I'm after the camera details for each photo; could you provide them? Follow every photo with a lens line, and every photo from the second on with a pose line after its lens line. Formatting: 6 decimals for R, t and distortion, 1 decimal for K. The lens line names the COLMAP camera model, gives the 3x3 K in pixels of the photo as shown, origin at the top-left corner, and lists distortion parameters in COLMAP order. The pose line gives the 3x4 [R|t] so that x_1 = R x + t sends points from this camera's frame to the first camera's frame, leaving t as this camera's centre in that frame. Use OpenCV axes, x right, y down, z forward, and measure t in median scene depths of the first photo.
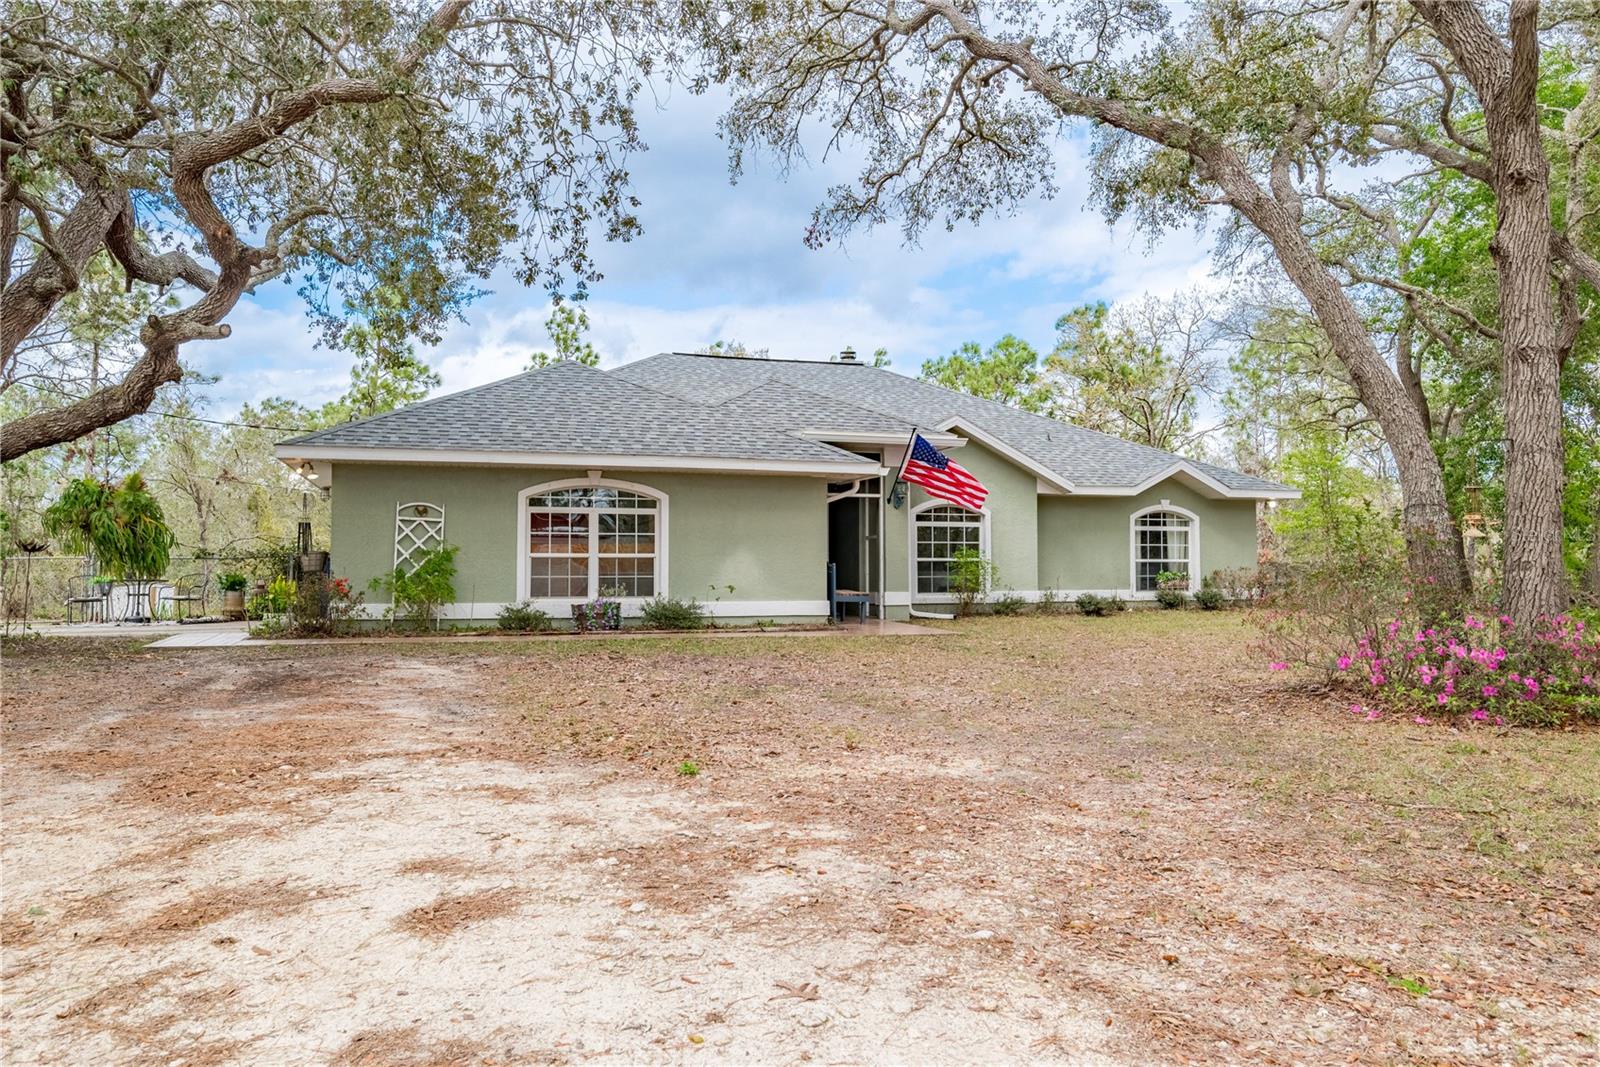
lens RADIAL K [[1221.4, 0, 857.6], [0, 1221.4, 501.5], [0, 0, 1]] dist [-0.017848, 0.014574]
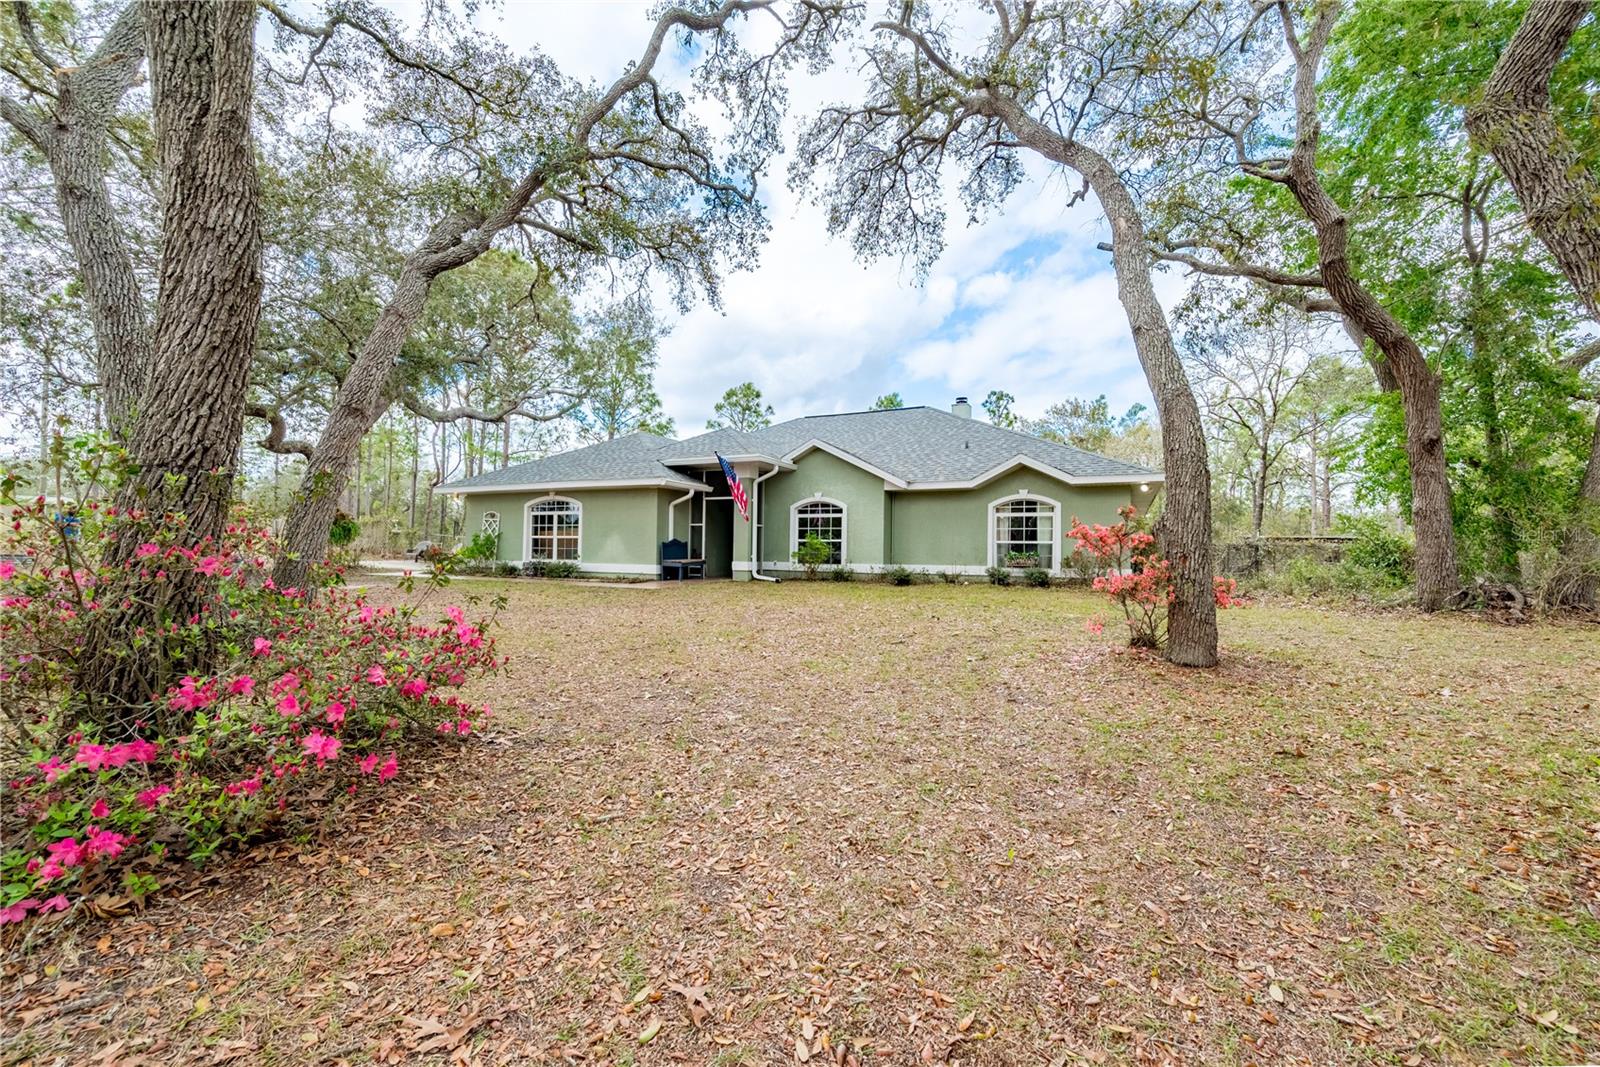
lens RADIAL K [[684.7, 0, 784.8], [0, 684.7, 529.2], [0, 0, 1]] dist [-0.003493, -0.001089]
pose [[0.684838, -0.013323, -0.728574, 0.768079], [0.028655, 0.999552, 0.008656, 0.032450], [0.728132, -0.026805, 0.684913, 0.529522]]
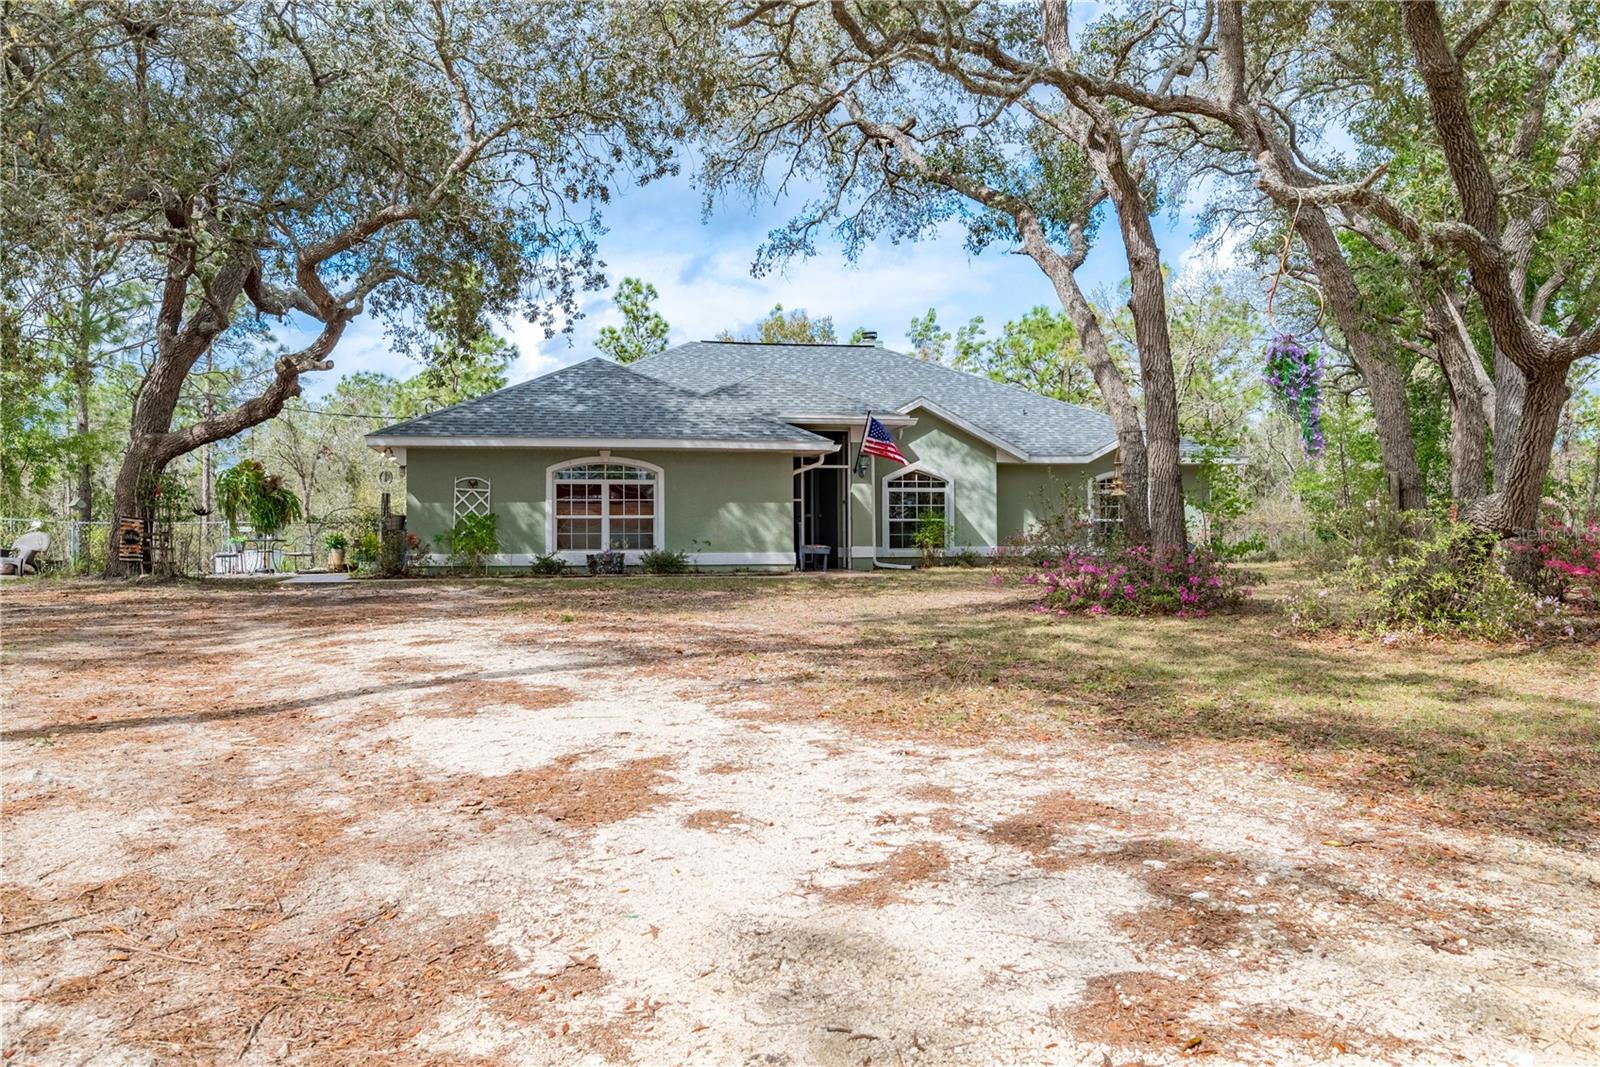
lens RADIAL K [[1360.3, 0, 834.9], [0, 1360.3, 511.1], [0, 0, 1]] dist [-0.018266, 0.014041]
pose [[0.992826, -0.007051, -0.119363, 0.187387], [0.011057, 0.999396, 0.032937, -0.006064], [0.119059, -0.034020, 0.992304, -0.373323]]
